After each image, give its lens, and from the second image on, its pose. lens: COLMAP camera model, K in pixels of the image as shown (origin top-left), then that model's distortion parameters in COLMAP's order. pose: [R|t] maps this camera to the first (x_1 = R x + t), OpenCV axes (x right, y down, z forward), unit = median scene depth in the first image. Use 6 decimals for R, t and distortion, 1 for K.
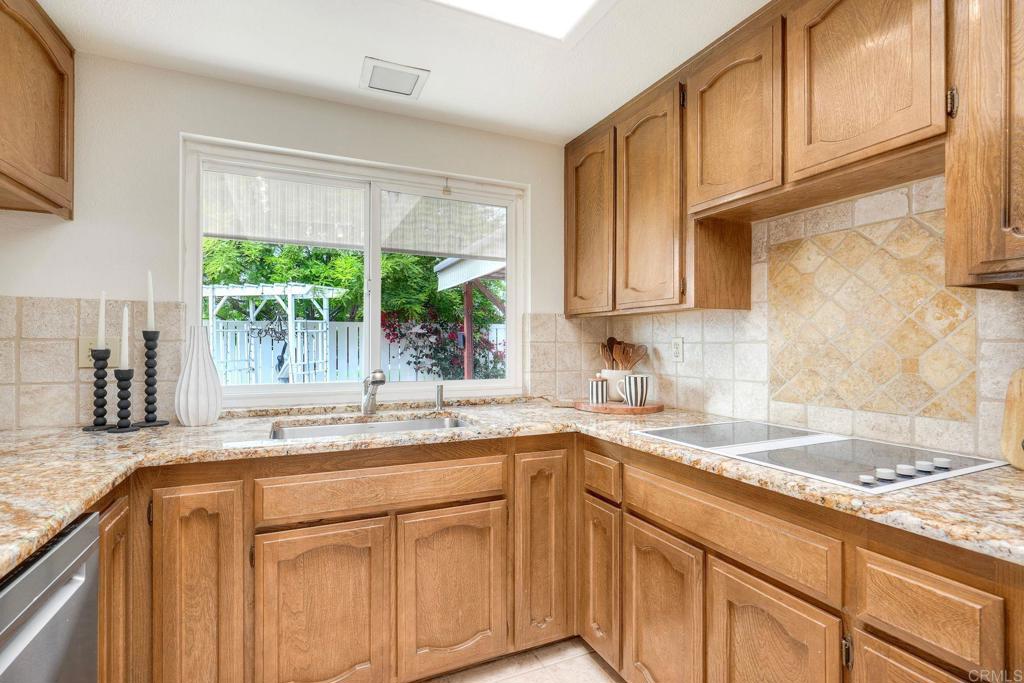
lens RADIAL K [[476.4, 0, 527.4], [0, 476.4, 343.8], [0, 0, 1]] dist [-0.002389, -0.000099]
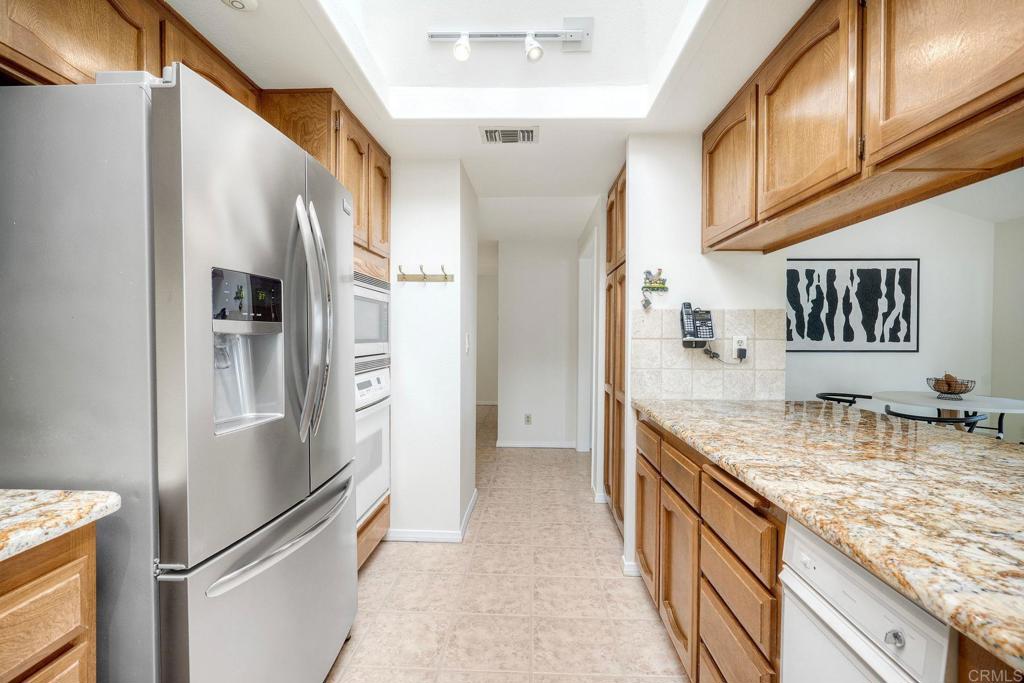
lens RADIAL K [[460.4, 0, 515.4], [0, 460.4, 341.3], [0, 0, 1]] dist [-0.003178, -0.000361]
pose [[-0.886229, -0.016378, 0.462957, -0.222048], [-0.011195, 0.999840, 0.013940, -0.014153], [-0.463112, 0.007171, -0.886271, 0.698322]]
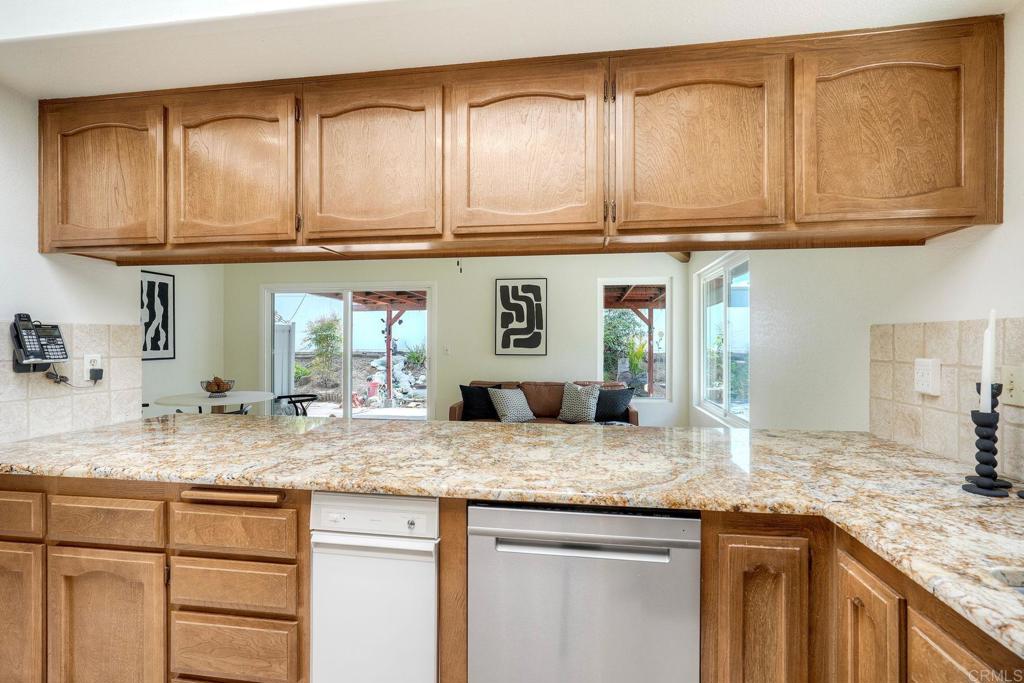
lens RADIAL K [[460.4, 0, 515.4], [0, 460.4, 341.3], [0, 0, 1]] dist [-0.003178, -0.000361]
pose [[-0.557326, -0.005148, -0.830278, 0.182400], [-0.003751, 0.999986, -0.003682, -0.051200], [0.830285, 0.001062, -0.557337, 0.755996]]
